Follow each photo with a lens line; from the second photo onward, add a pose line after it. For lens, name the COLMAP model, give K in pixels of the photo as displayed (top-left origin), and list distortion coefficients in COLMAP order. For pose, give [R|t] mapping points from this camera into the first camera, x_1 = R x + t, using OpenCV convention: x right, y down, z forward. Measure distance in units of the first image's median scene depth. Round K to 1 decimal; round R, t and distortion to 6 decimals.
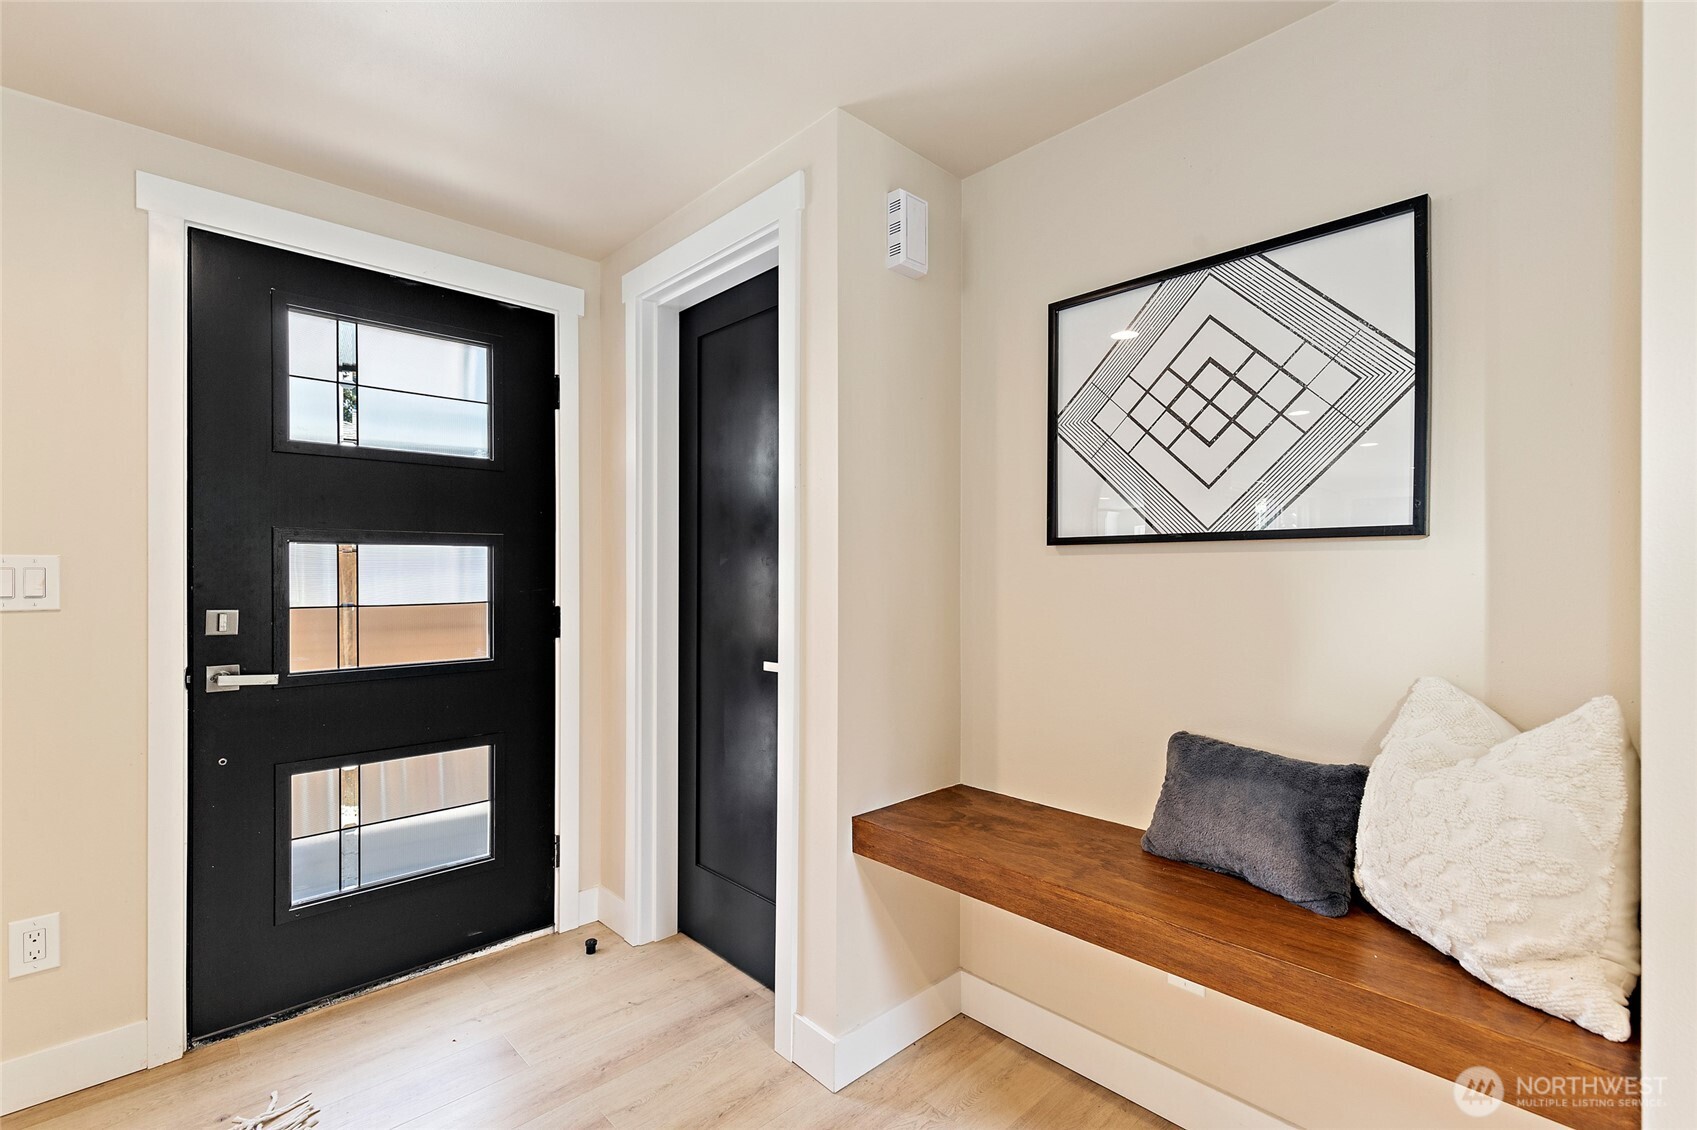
lens RADIAL K [[767.8, 0, 842.7], [0, 767.8, 570.6], [0, 0, 1]] dist [0.006290, -0.000563]
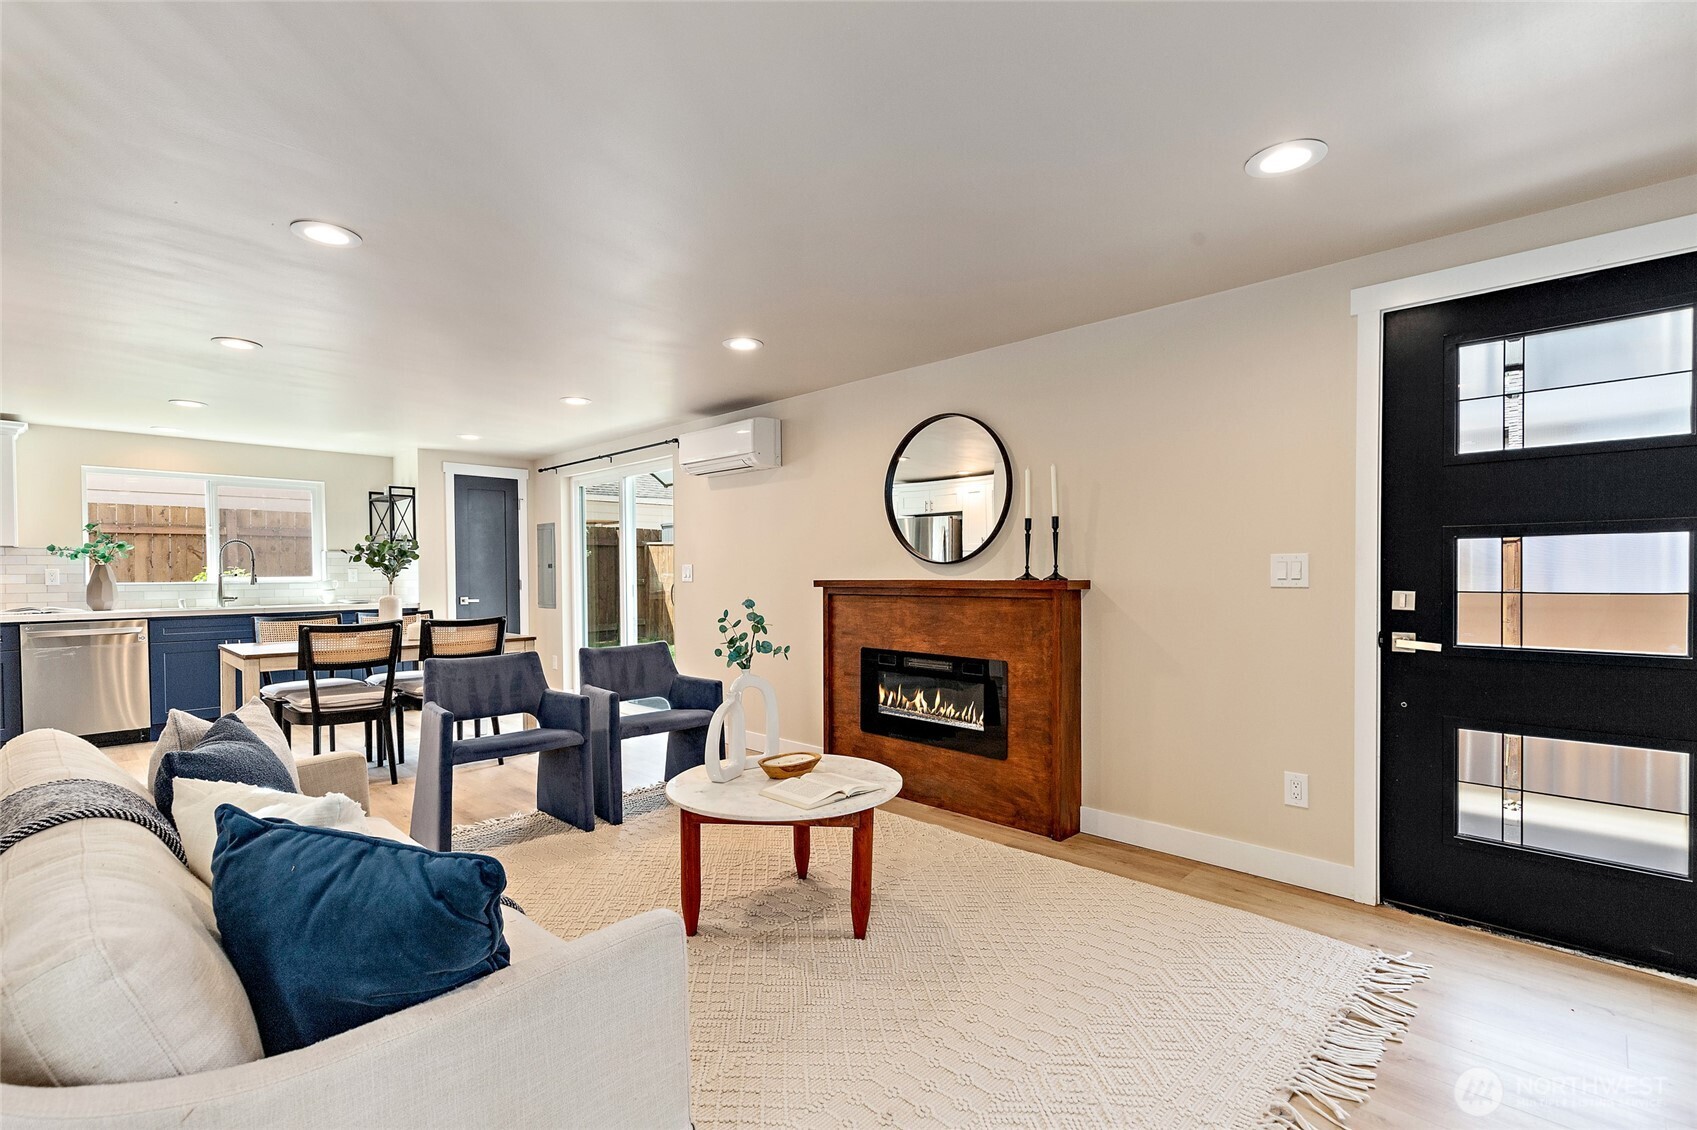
lens RADIAL K [[767.8, 0, 847.5], [0, 767.8, 588.6], [0, 0, 1]] dist [0.006290, -0.000563]
pose [[0.041853, 0.023593, -0.998845, 0.509752], [0.007552, 0.999685, 0.023929, 0.007519], [0.999095, -0.008545, 0.041661, -0.019695]]
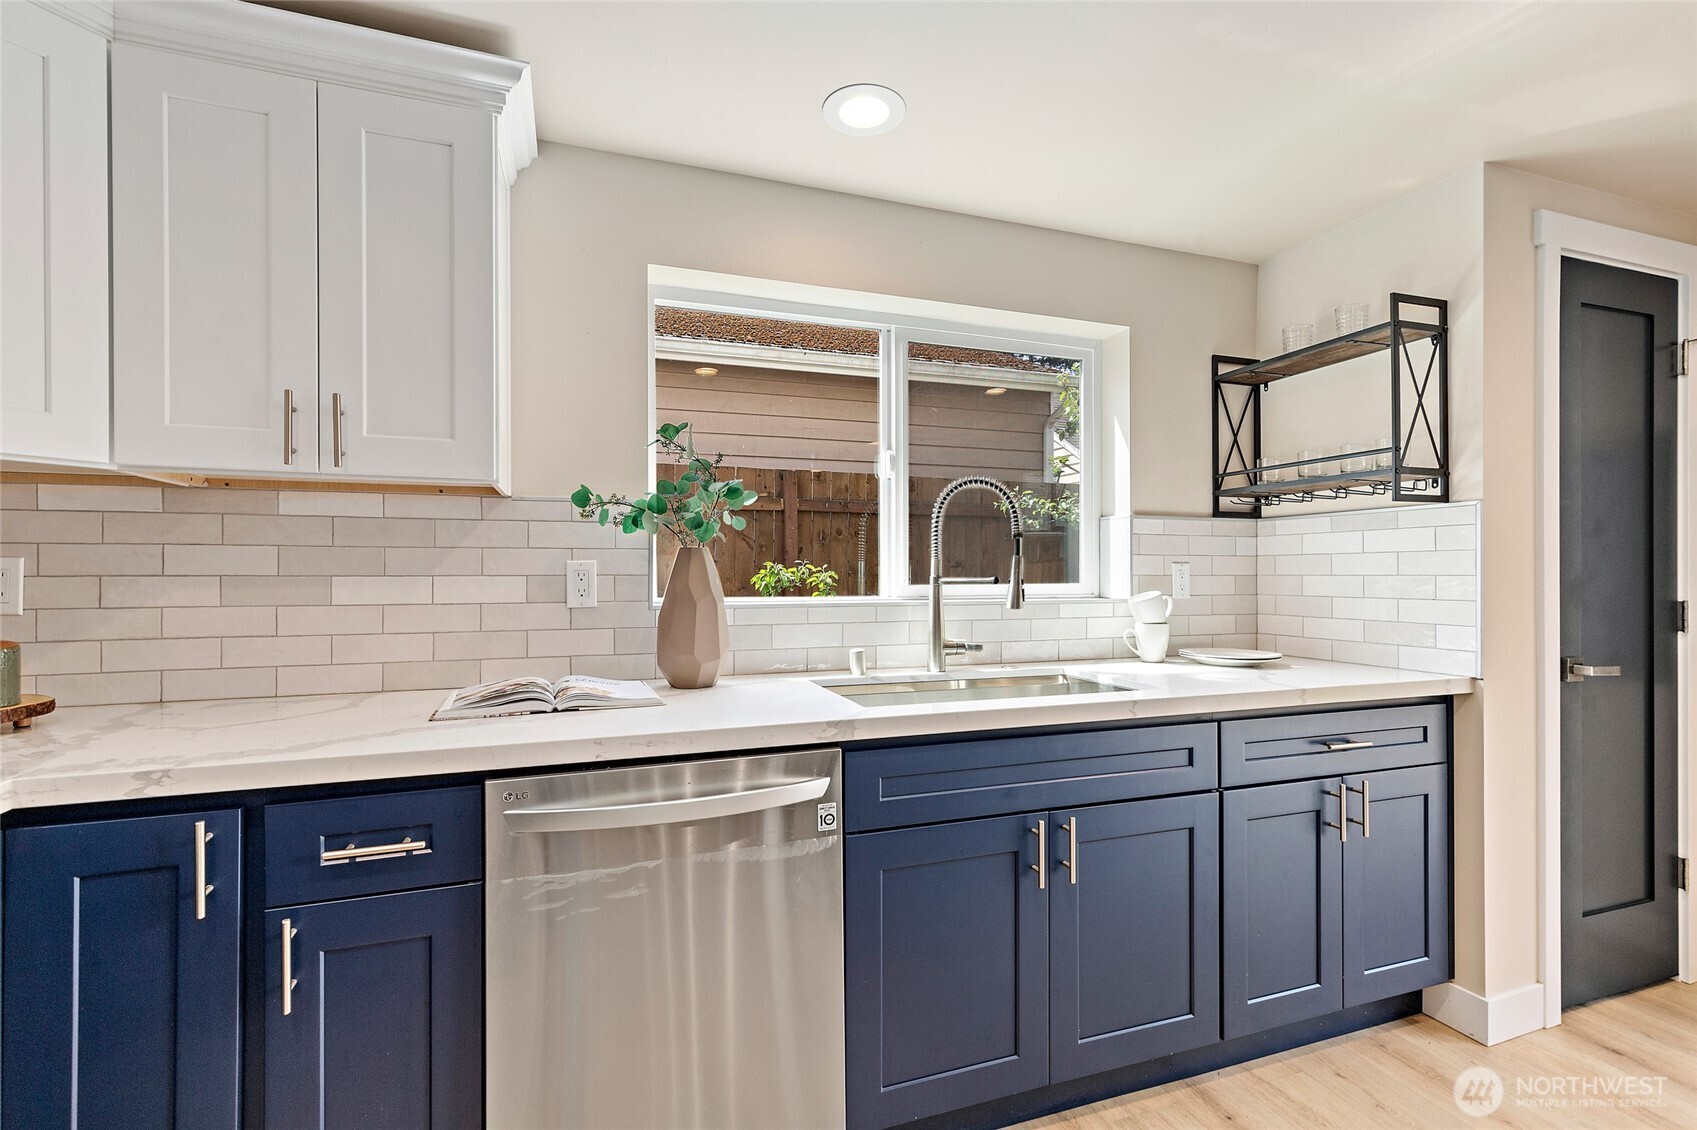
lens RADIAL K [[767.8, 0, 851.6], [0, 767.8, 574.9], [0, 0, 1]] dist [0.006290, -0.000563]
pose [[-0.403876, 0.006209, -0.914793, -1.774994], [0.001552, 0.999980, 0.006102, -0.005577], [0.914813, 0.001044, -0.403877, -2.190125]]
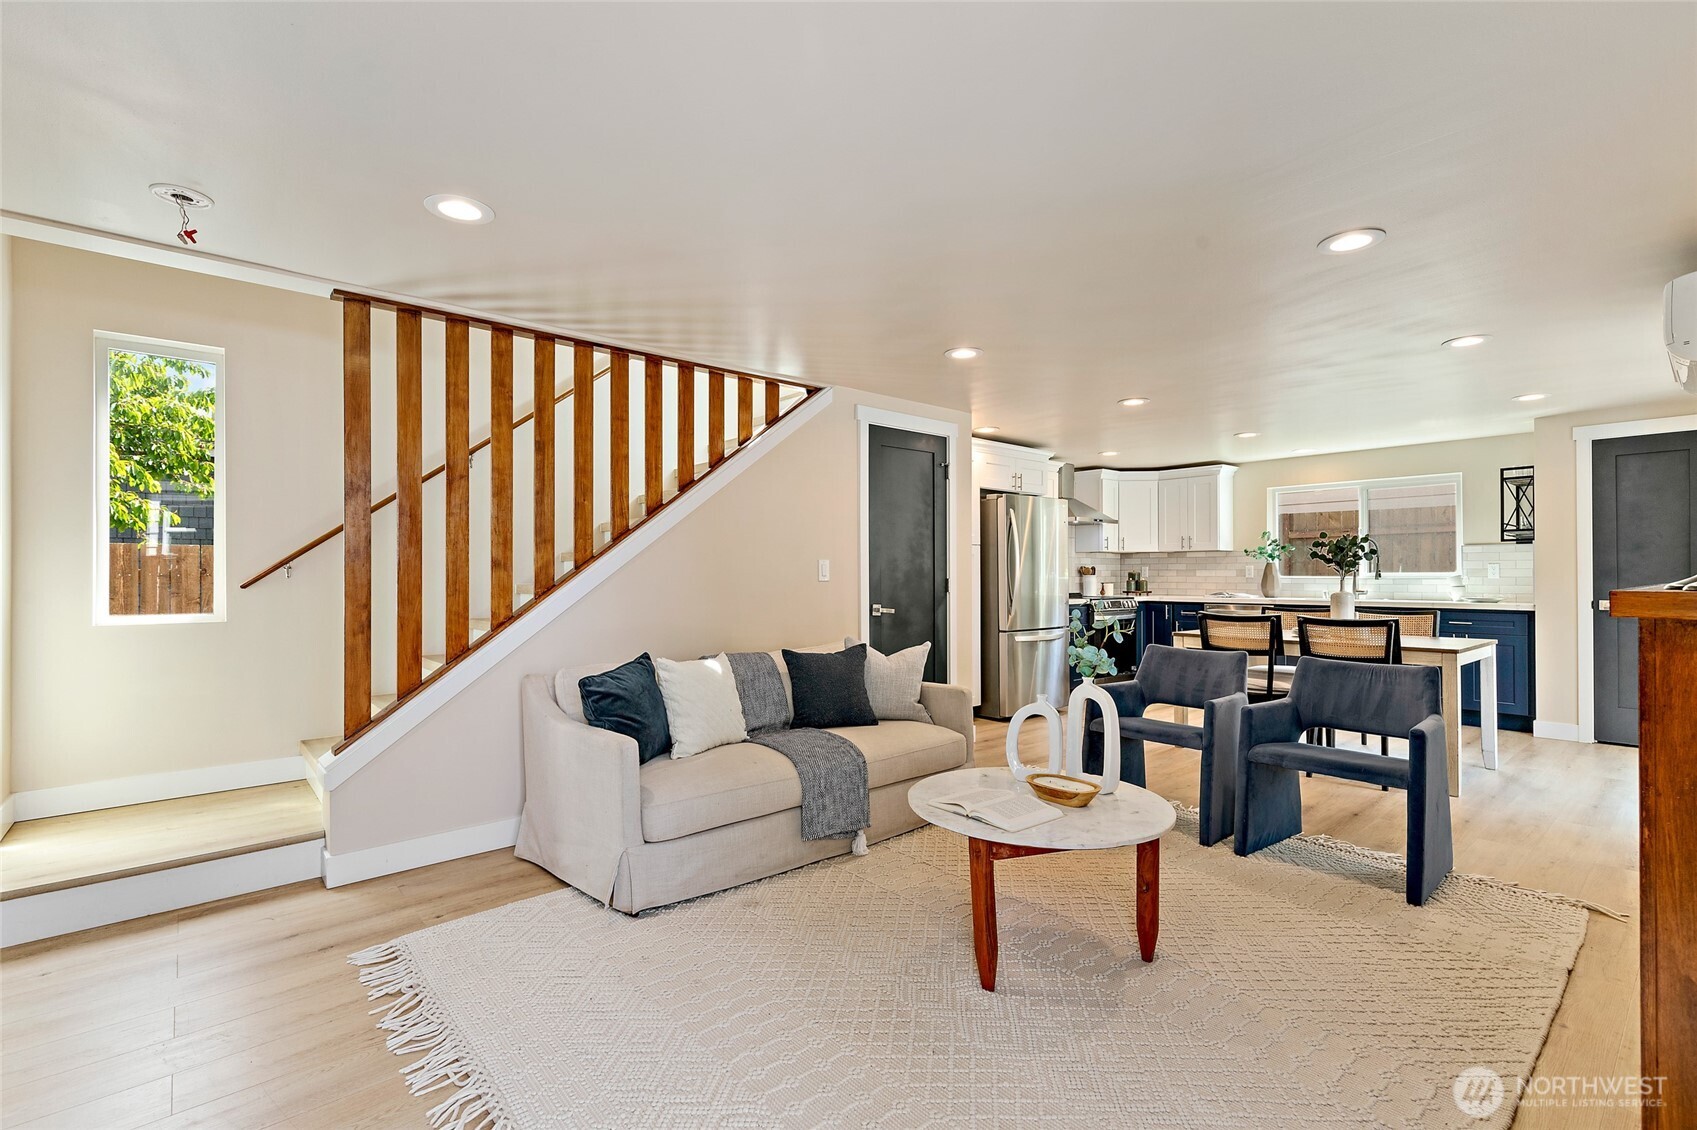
lens RADIAL K [[767.8, 0, 841.3], [0, 767.8, 572.3], [0, 0, 1]] dist [0.006290, -0.000563]
pose [[-0.998654, 0.004627, 0.051655, -0.625203], [0.004525, 0.999988, -0.002108, 0.013309], [-0.051664, -0.001871, -0.998663, 1.217068]]
